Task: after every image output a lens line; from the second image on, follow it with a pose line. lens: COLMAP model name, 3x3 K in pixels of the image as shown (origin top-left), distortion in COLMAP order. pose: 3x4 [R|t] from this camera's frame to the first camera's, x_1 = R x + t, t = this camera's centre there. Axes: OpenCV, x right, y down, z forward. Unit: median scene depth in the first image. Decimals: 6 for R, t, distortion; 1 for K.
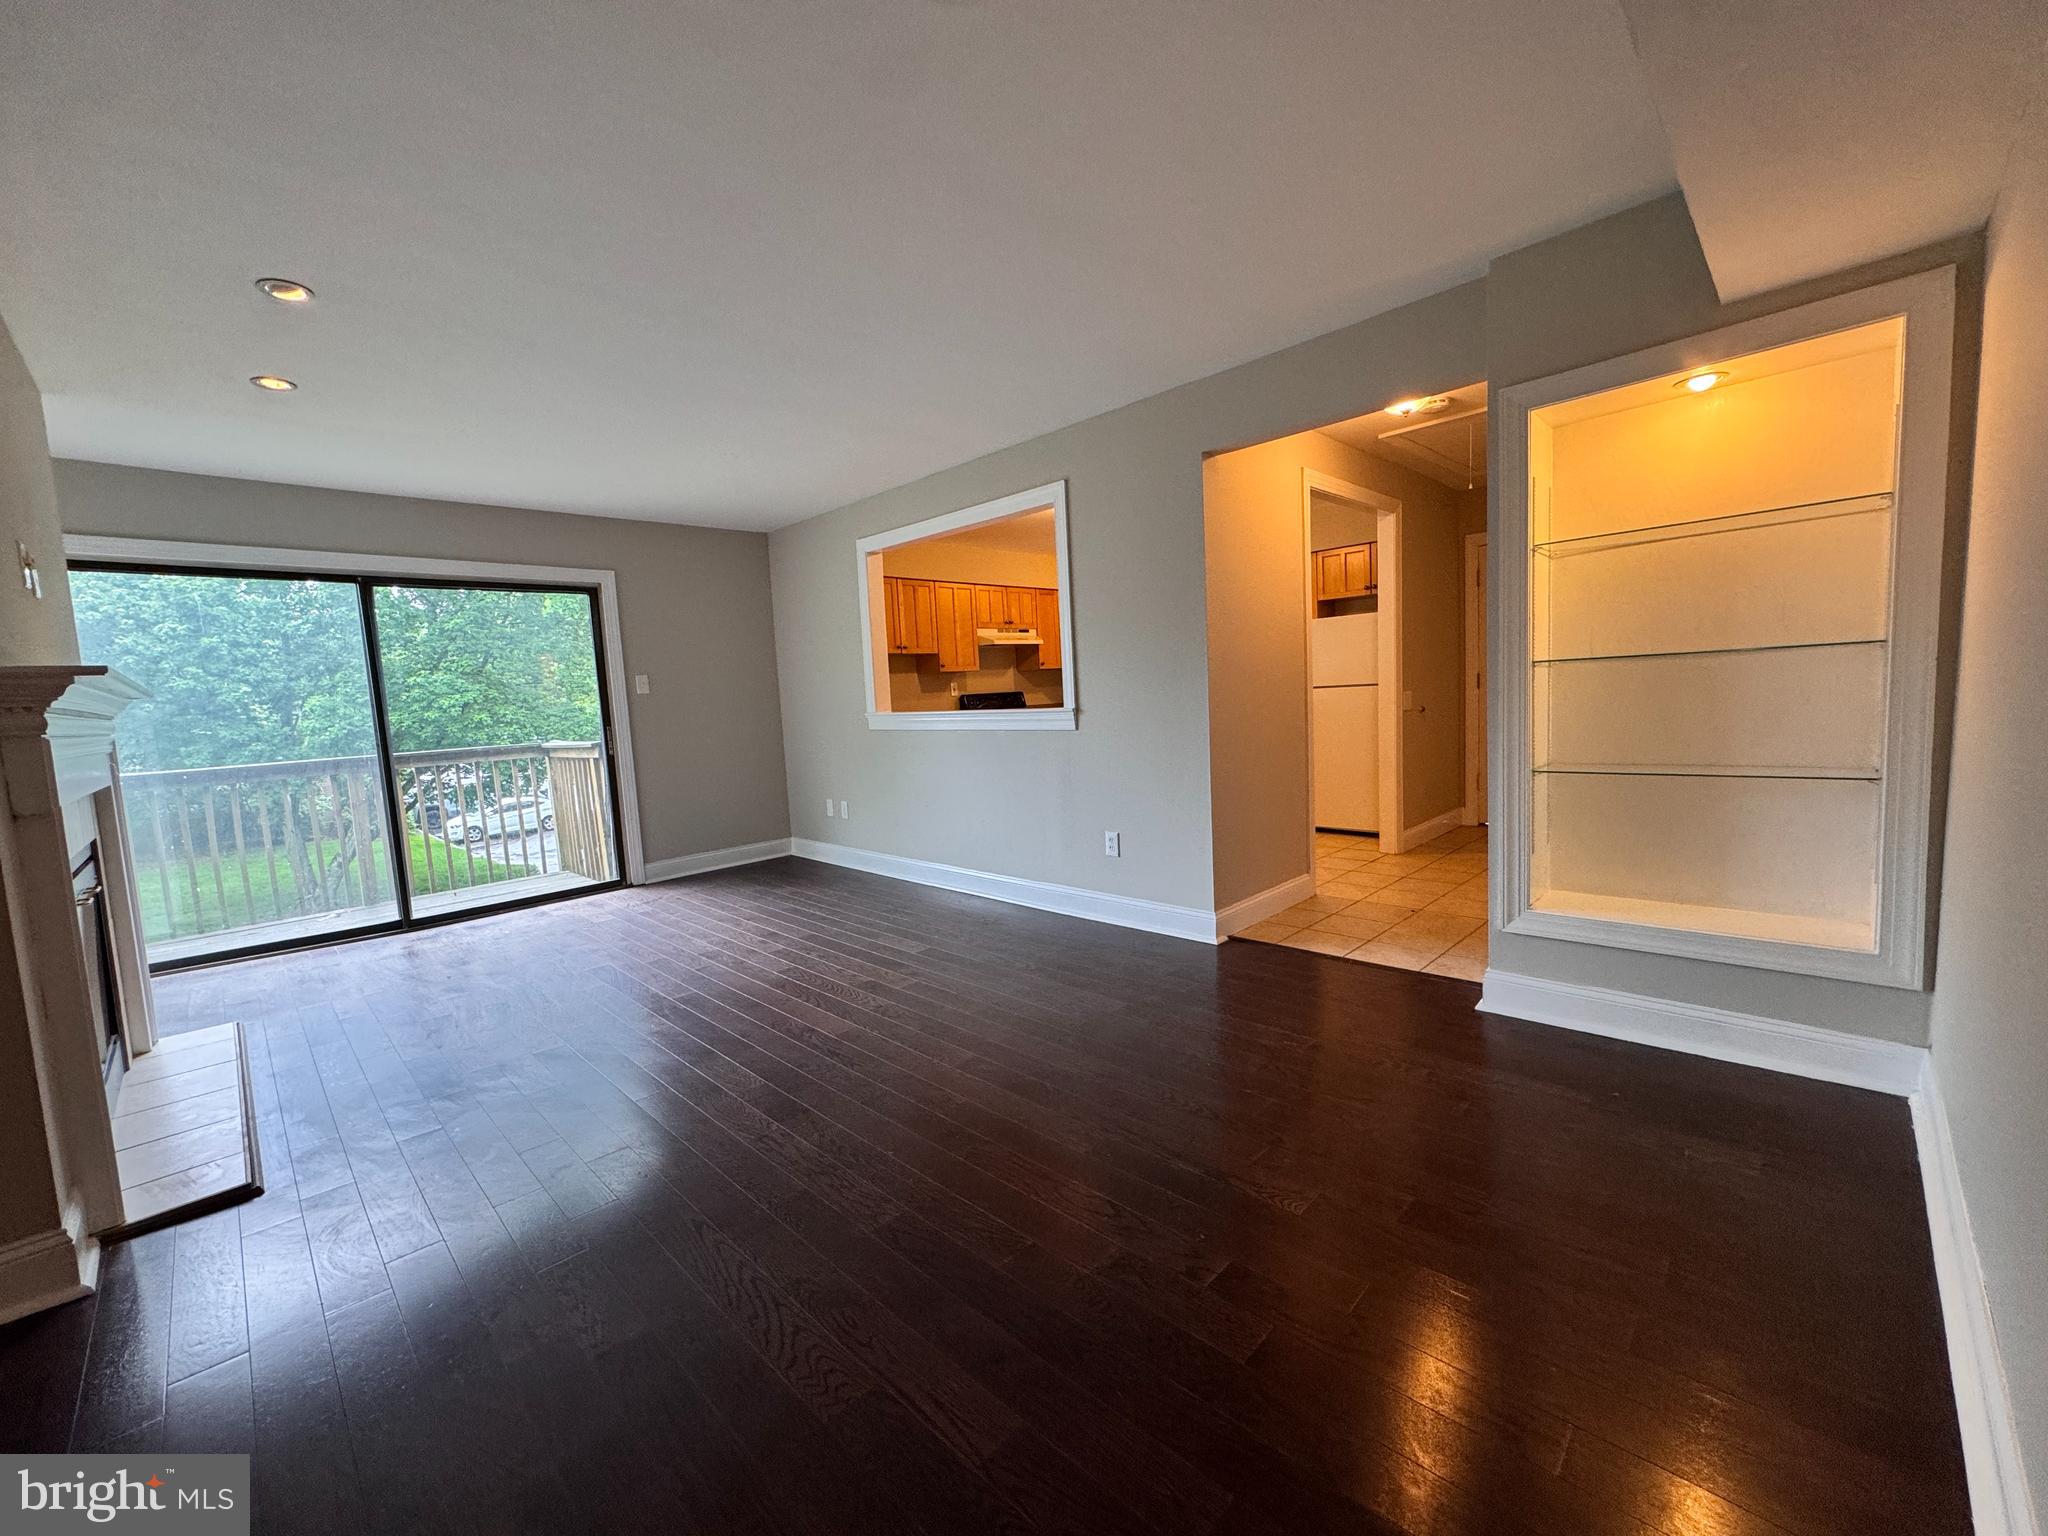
lens RADIAL K [[818.1, 0, 1025.2], [0, 818.1, 765.4], [0, 0, 1]] dist [-0.000777, -0.000088]
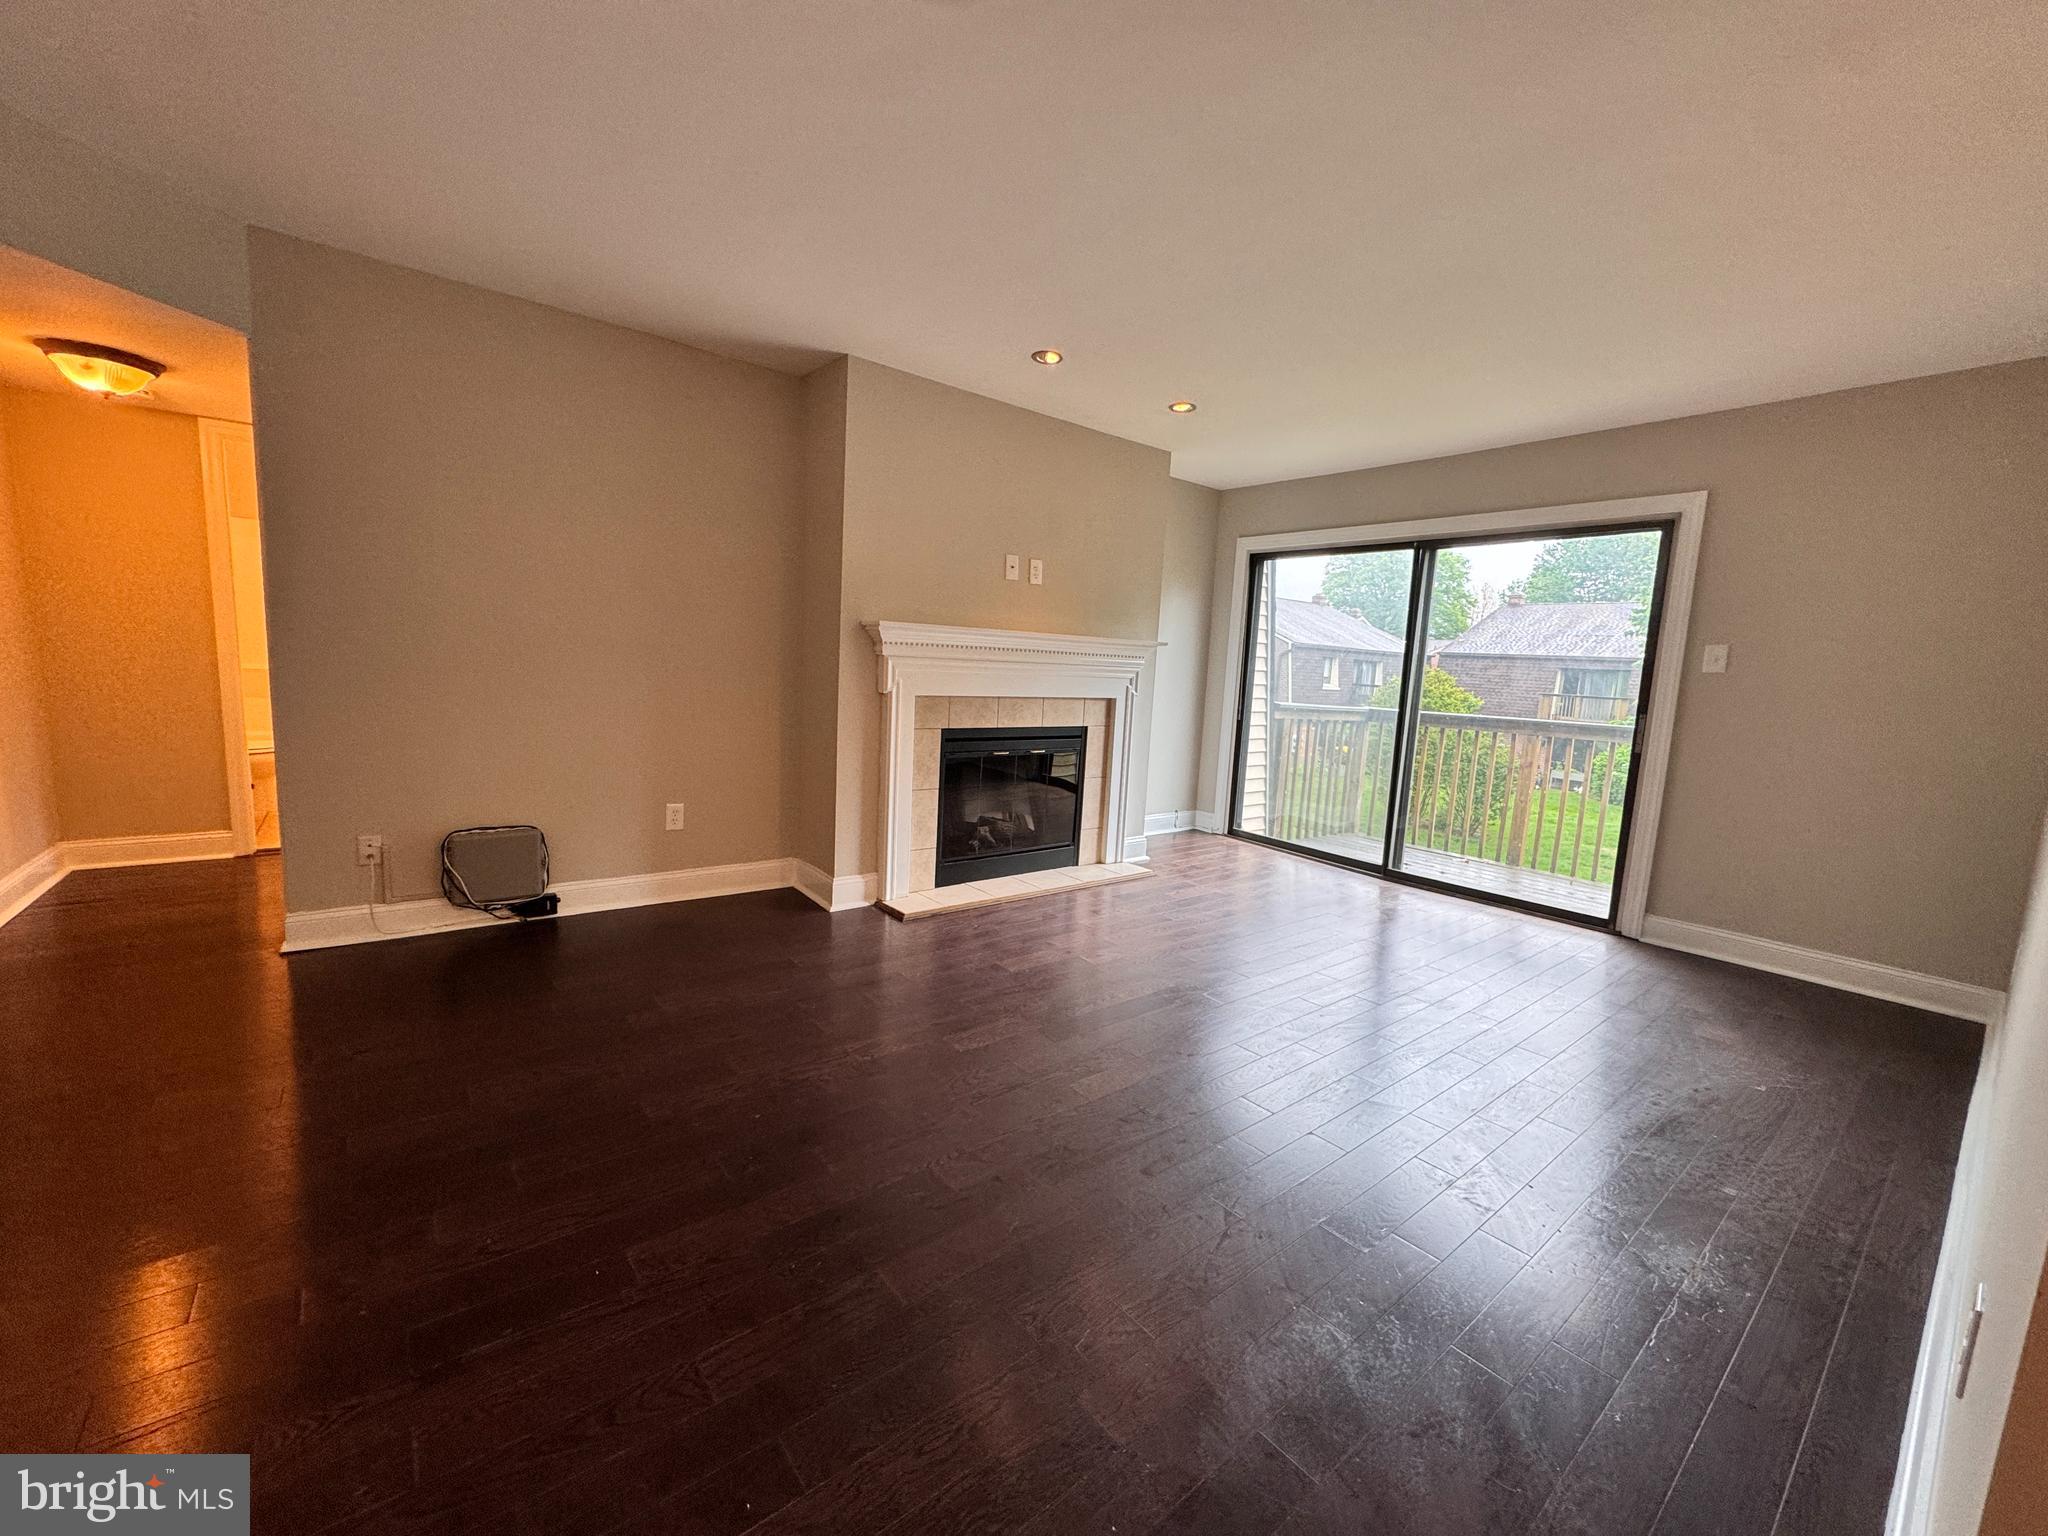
lens RADIAL K [[817.4, 0, 1024.3], [0, 817.4, 765.8], [0, 0, 1]] dist [0.000064, 0.000180]
pose [[-0.122116, 0.170842, -0.977702, 0.311391], [-0.131231, 0.973646, 0.186524, -0.075572], [0.983802, 0.151083, -0.096477, 0.615239]]
